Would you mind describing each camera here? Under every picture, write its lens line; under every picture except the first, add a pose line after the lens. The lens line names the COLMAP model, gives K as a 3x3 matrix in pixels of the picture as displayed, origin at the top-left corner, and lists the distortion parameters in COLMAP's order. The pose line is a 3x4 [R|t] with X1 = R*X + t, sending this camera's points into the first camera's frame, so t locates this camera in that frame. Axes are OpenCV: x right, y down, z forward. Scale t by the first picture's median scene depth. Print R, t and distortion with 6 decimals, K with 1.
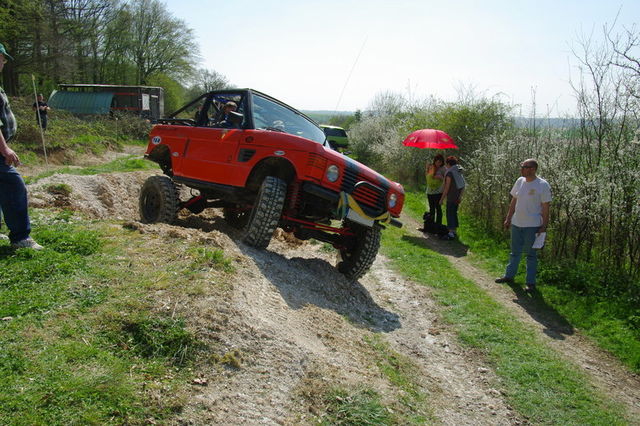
lens RADIAL K [[481.2, 0, 320.0], [0, 481.2, 213.0], [0, 0, 1]] dist [-0.089519, 0.054860]
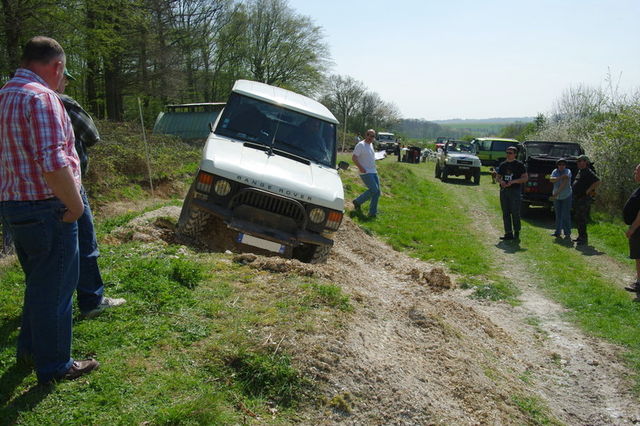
lens RADIAL K [[632.6, 0, 320.0], [0, 632.6, 213.0], [0, 0, 1]] dist [-0.006397, 0.005107]
pose [[0.964263, -0.024516, -0.263811, 0.009482], [0.005827, 0.997431, -0.071390, 0.003803], [0.264884, 0.067302, 0.961929, -0.016435]]
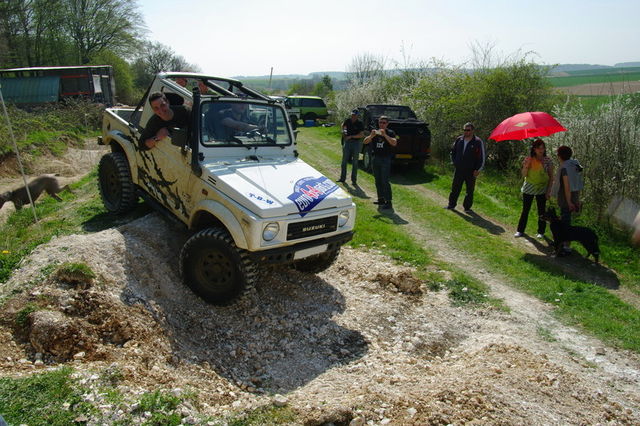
lens RADIAL K [[481.2, 0, 320.0], [0, 481.2, 213.0], [0, 0, 1]] dist [-0.089519, 0.054860]
pose [[0.992018, -0.090408, 0.087899, -0.063839], [0.083757, 0.993536, 0.076626, -0.032182], [-0.094259, -0.068652, 0.993178, 0.084108]]
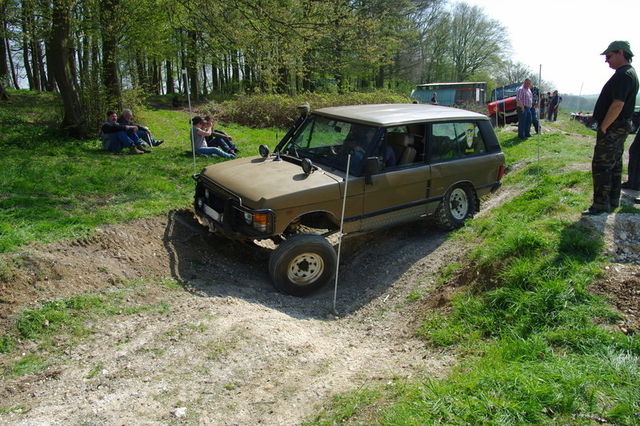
lens RADIAL K [[481.2, 0, 320.0], [0, 481.2, 213.0], [0, 0, 1]] dist [-0.089519, 0.054860]
pose [[0.834837, 0.054673, -0.547775, -0.008292], [-0.045732, 0.998504, 0.029962, 0.075734], [0.548594, 0.000037, 0.836089, -0.350748]]
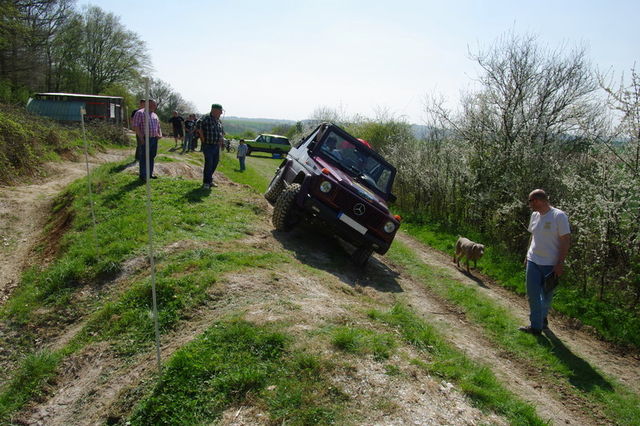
lens RADIAL K [[481.2, 0, 320.0], [0, 481.2, 213.0], [0, 0, 1]] dist [-0.089519, 0.054860]
pose [[0.991796, 0.002054, 0.127815, -0.025705], [0.000152, 0.999851, -0.017242, 0.033401], [-0.127832, 0.017120, 0.991648, -0.204524]]
